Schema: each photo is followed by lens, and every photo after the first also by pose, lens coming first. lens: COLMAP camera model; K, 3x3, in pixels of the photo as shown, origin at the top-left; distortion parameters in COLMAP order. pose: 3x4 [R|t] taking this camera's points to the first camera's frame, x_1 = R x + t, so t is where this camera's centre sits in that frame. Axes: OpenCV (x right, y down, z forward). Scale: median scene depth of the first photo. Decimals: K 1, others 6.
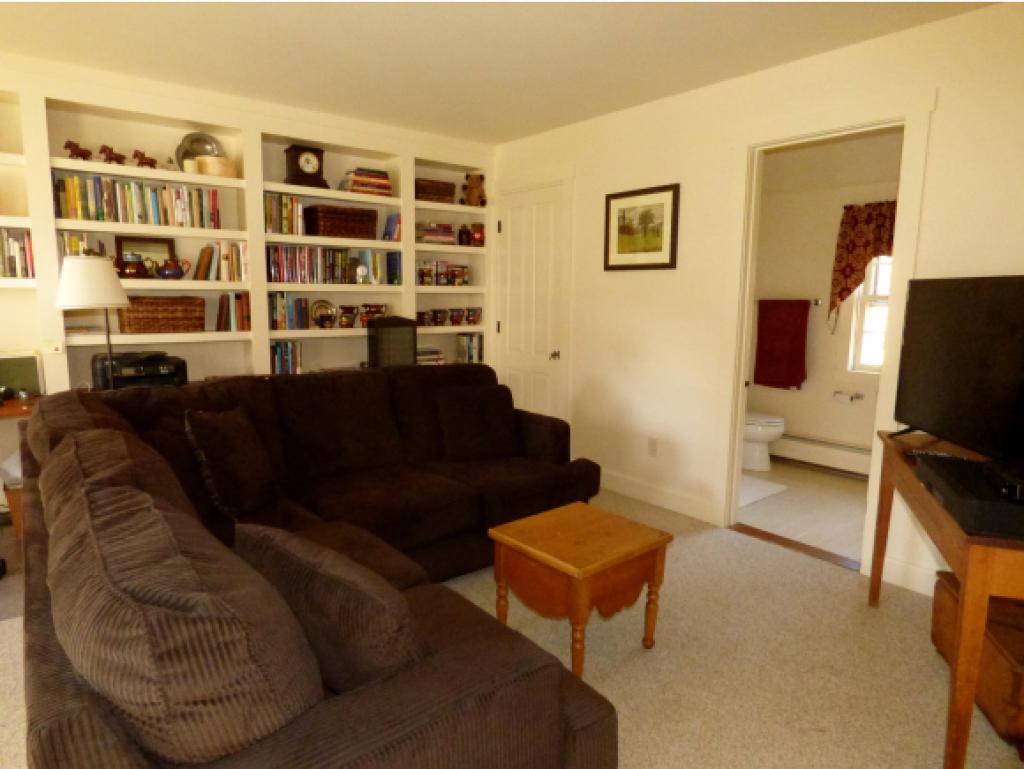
lens RADIAL K [[616.7, 0, 515.3], [0, 616.7, 382.4], [0, 0, 1]] dist [-0.005972, 0.000598]
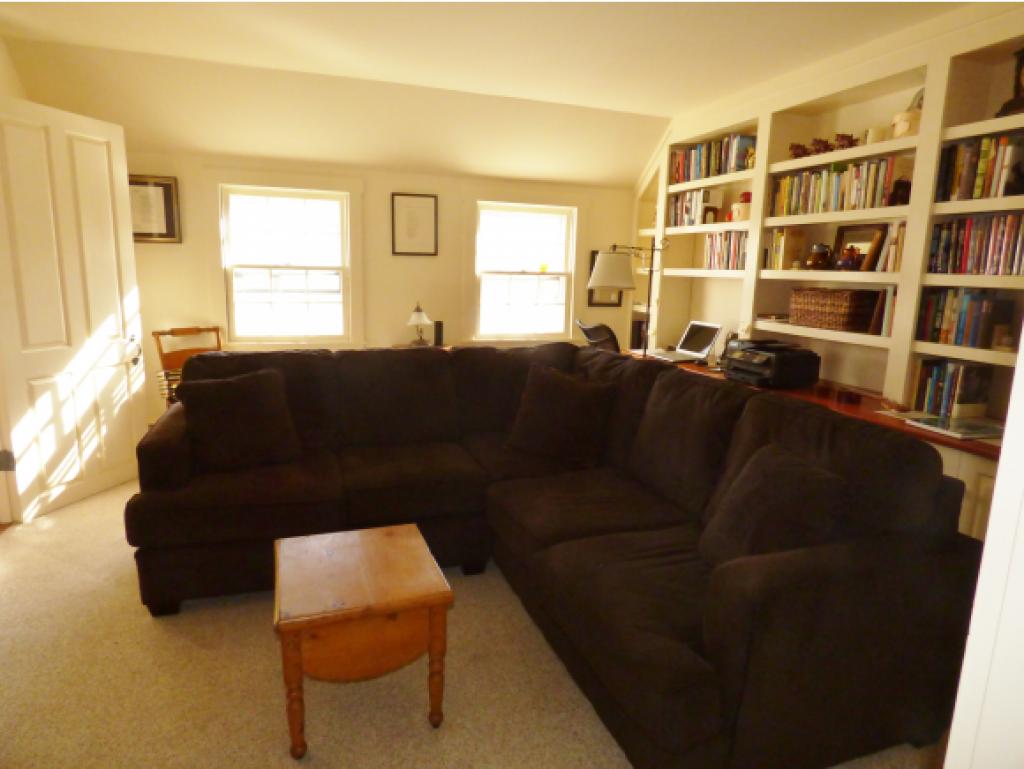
lens RADIAL K [[616.7, 0, 515.3], [0, 616.7, 382.4], [0, 0, 1]] dist [-0.005972, 0.000598]
pose [[-0.318889, 0.150882, -0.935705, 0.454853], [-0.165683, 0.963172, 0.211776, -0.118753], [0.933198, 0.222563, -0.282147, 0.828669]]
